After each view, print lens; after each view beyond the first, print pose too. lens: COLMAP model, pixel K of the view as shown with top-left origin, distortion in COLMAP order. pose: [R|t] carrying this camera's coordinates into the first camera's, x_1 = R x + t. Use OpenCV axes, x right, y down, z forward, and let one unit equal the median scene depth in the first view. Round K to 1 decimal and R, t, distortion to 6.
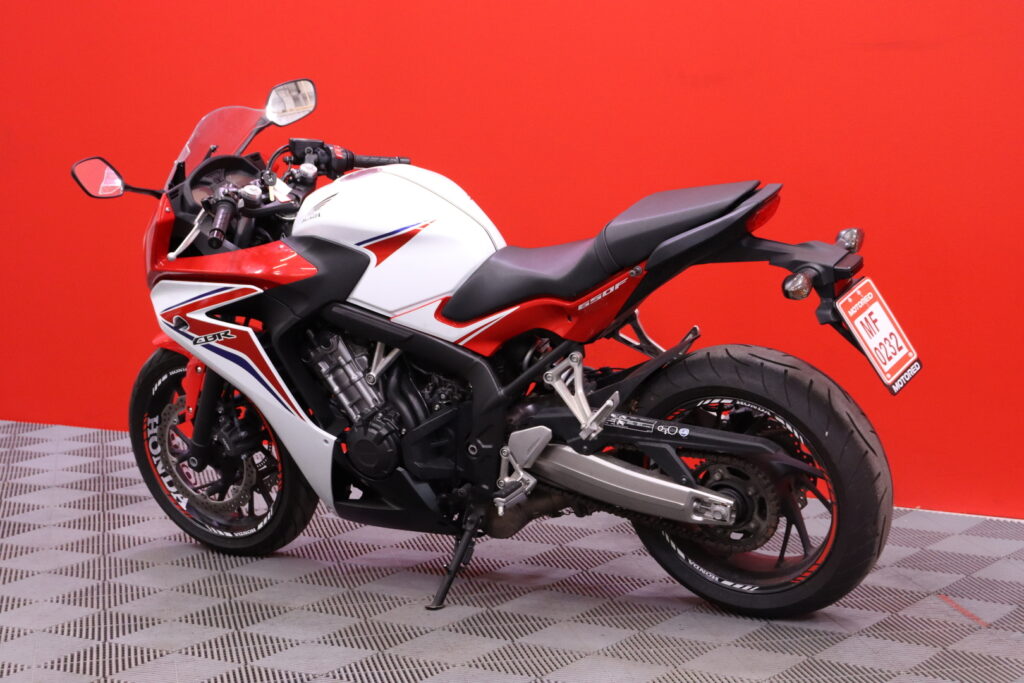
lens RADIAL K [[2313.5, 0, 511.9], [0, 2313.5, 344.0], [0, 0, 1]] dist [0.065504, 0.000000]
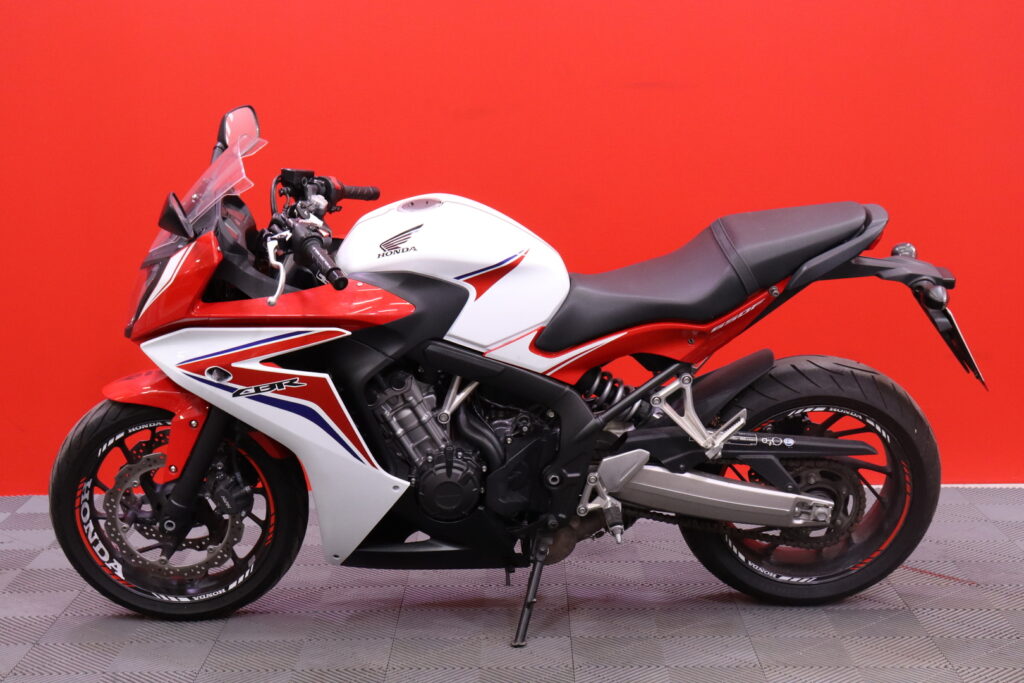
lens RADIAL K [[1812.0, 0, 512.0], [0, 1812.0, 337.3], [0, 0, 1]] dist [-0.001567, 0.000000]
pose [[0.820601, -0.062380, 0.568087, -0.471883], [0.060254, 0.997928, 0.022543, -0.034085], [-0.568316, 0.015730, 0.822660, 0.373500]]
